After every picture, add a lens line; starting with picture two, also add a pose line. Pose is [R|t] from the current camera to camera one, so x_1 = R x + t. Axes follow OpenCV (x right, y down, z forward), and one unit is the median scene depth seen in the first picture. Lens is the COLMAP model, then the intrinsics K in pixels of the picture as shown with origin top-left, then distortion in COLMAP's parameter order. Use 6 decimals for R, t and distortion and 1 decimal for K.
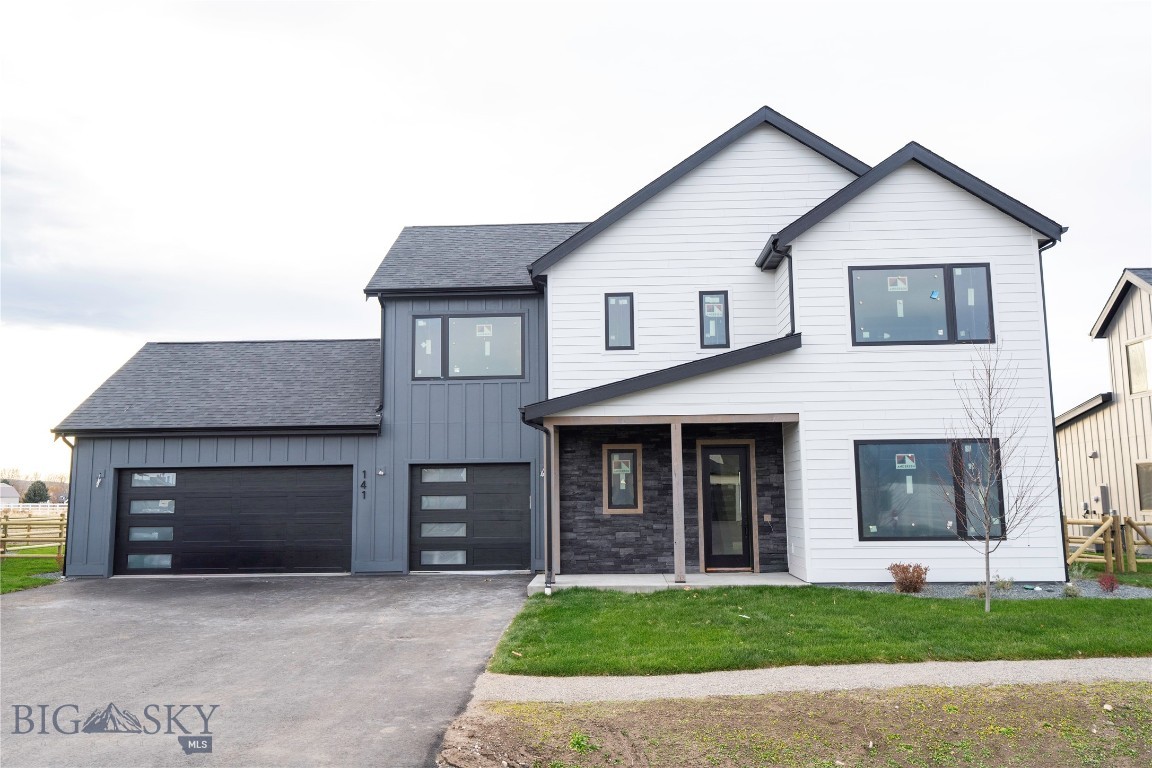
lens RADIAL K [[950.4, 0, 575.6], [0, 950.4, 381.0], [0, 0, 1]] dist [0.031797, 0.001930]
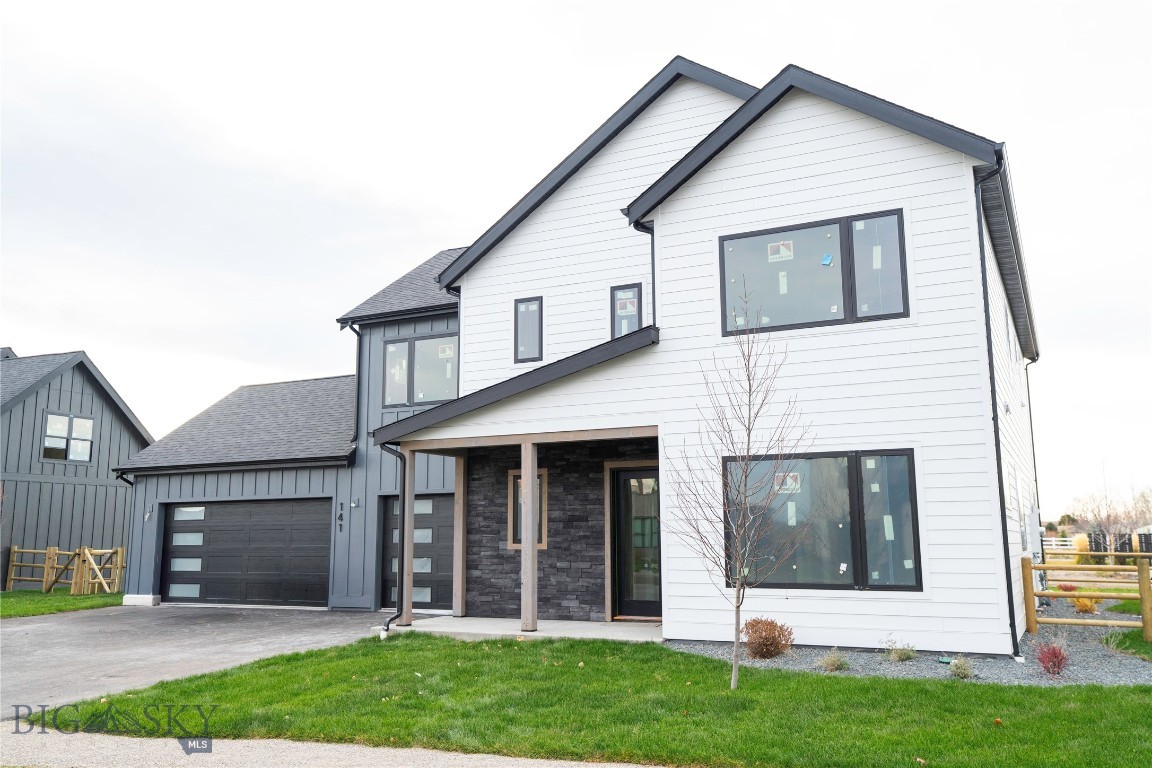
lens RADIAL K [[985.2, 0, 571.9], [0, 985.2, 379.8], [0, 0, 1]] dist [0.044256, 0.006650]
pose [[0.904700, -0.062112, -0.421497, 0.477706], [0.048569, 0.997902, -0.042804, 0.025217], [0.423272, 0.018253, 0.905819, 0.195252]]
